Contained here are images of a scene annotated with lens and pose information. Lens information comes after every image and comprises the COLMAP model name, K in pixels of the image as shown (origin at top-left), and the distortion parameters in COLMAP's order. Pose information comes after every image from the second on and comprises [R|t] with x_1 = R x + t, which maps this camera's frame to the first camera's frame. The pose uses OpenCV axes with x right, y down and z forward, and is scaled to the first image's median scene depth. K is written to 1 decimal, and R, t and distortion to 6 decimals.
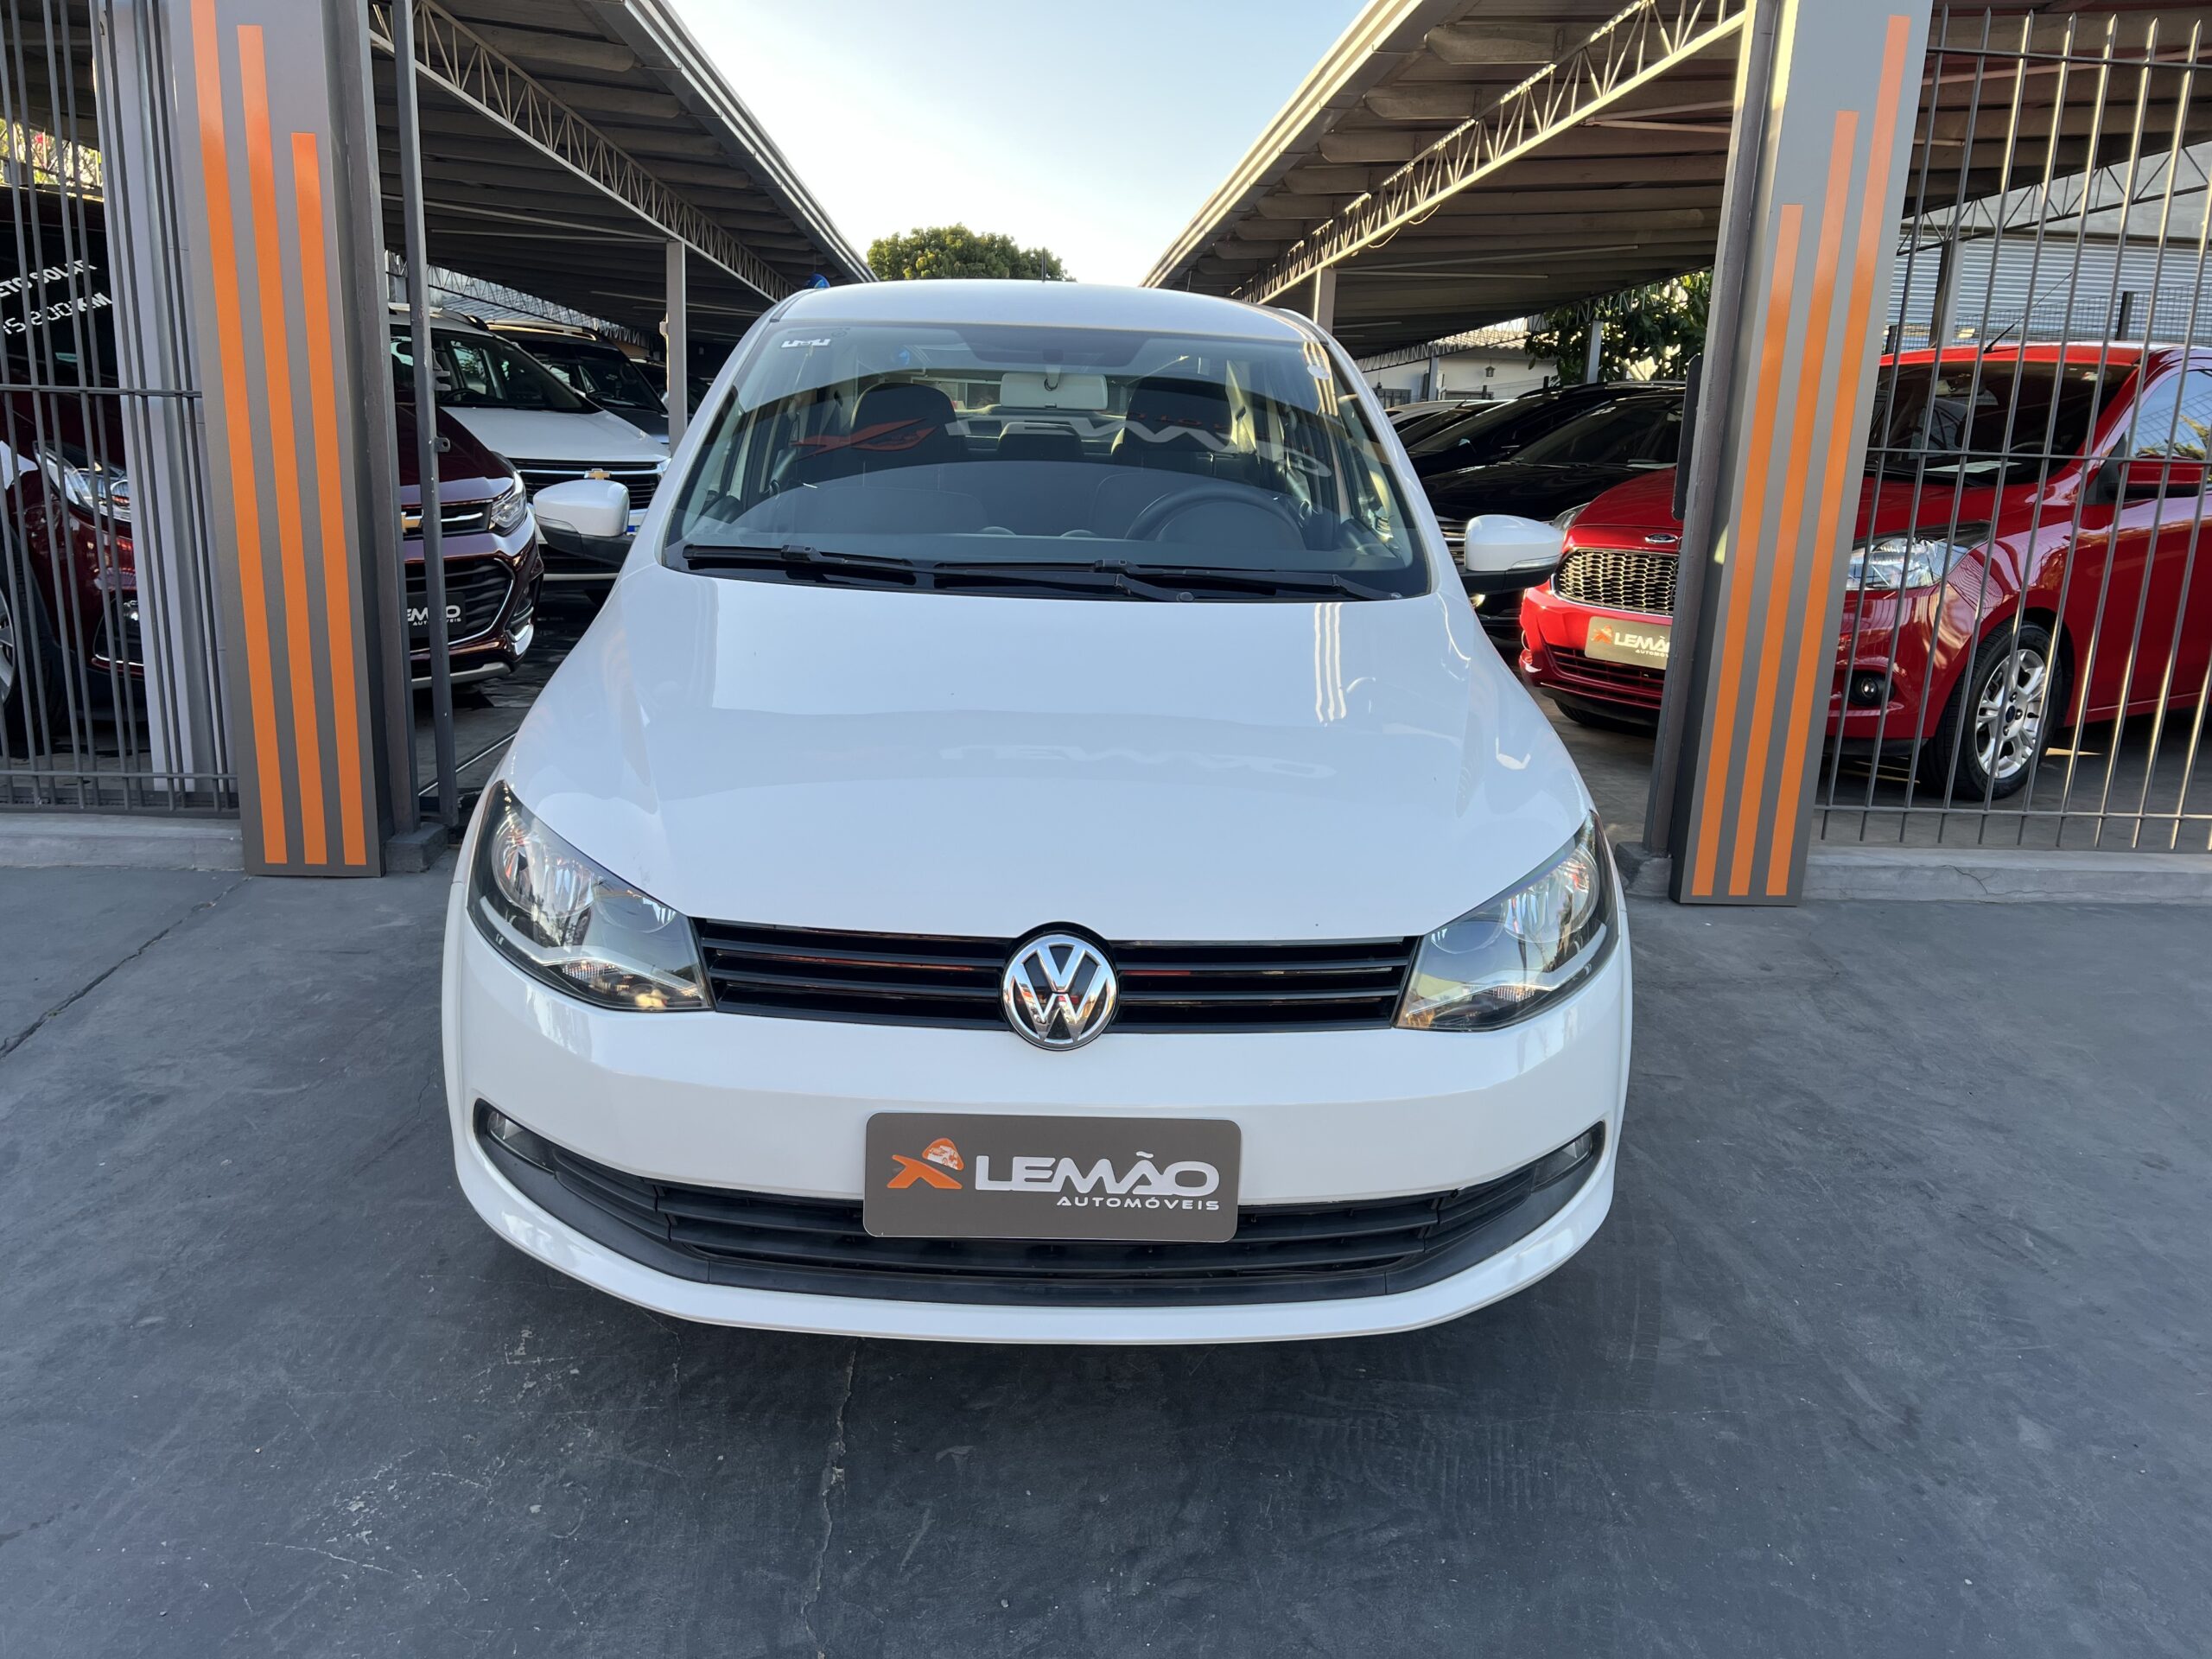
lens RADIAL K [[1651.7, 0, 1106.0], [0, 1651.7, 829.5], [0, 0, 1]] dist [0.072114, -0.082184]
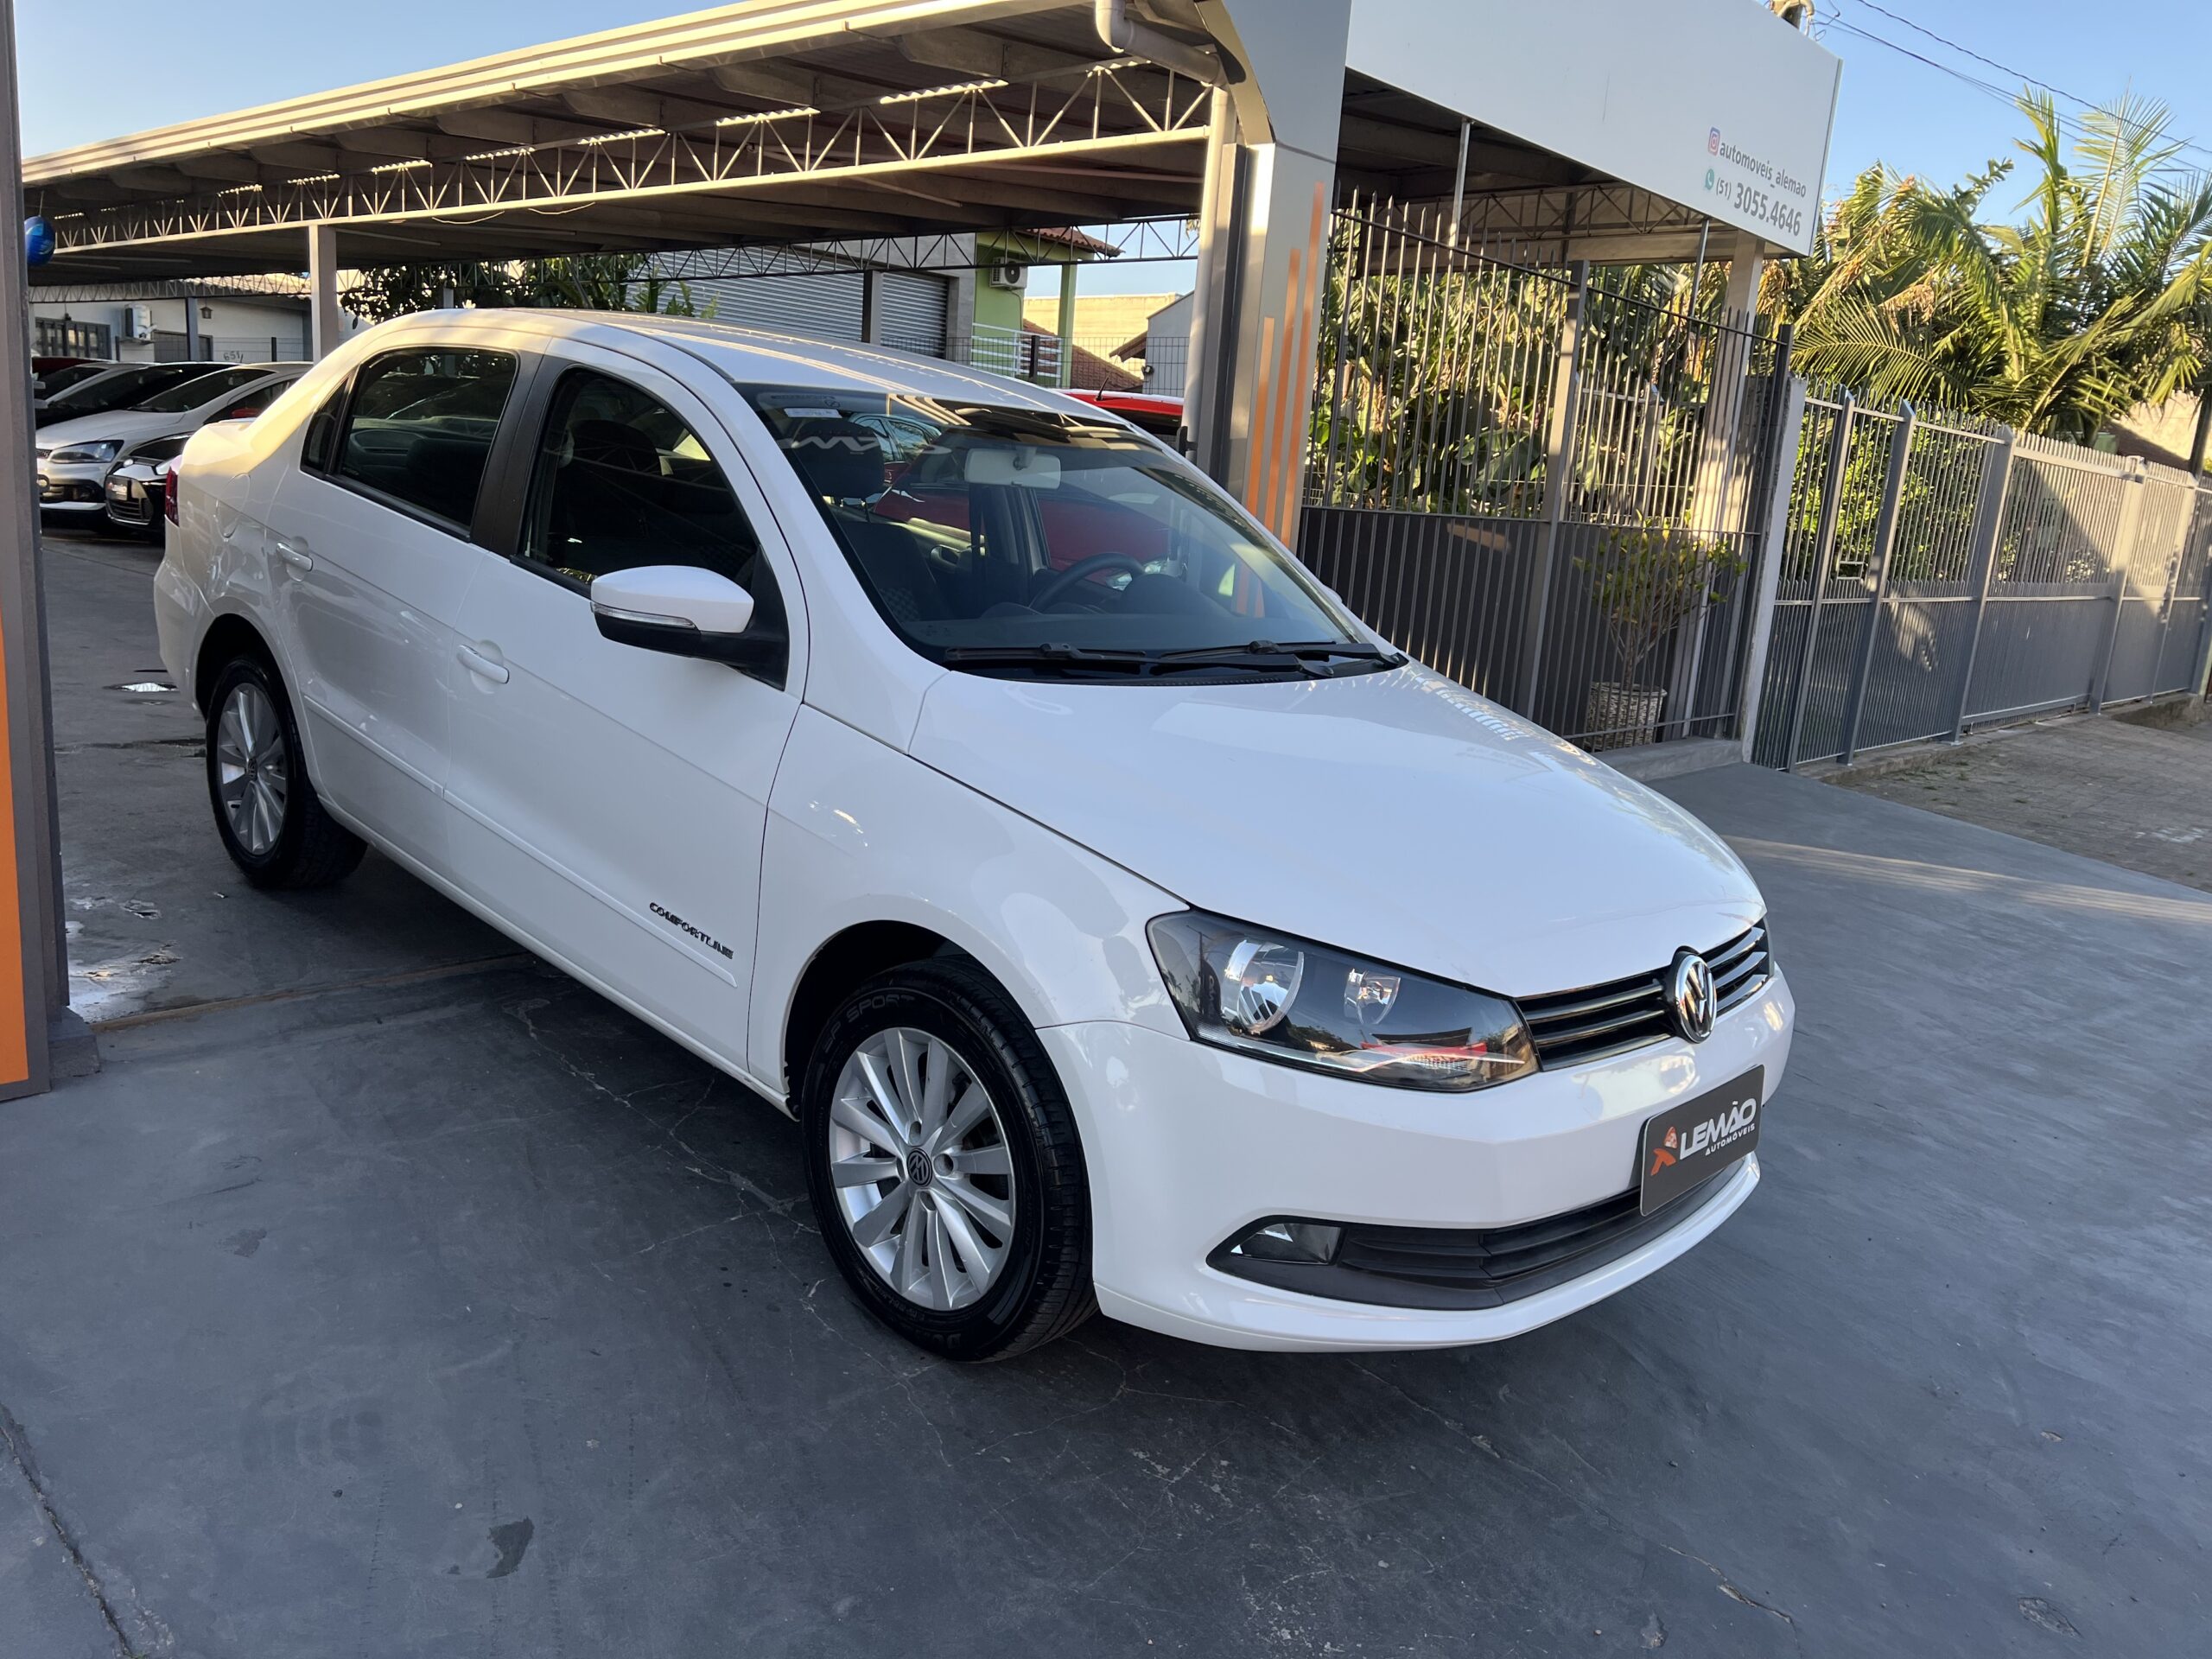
lens RADIAL K [[1655.2, 0, 1096.6], [0, 1655.2, 836.1], [0, 0, 1]] dist [0.067144, -0.072494]
pose [[0.714811, -0.131298, 0.686882, -0.567700], [0.109446, 0.991117, 0.075557, -0.082241], [-0.690701, 0.021168, 0.722831, 0.160483]]
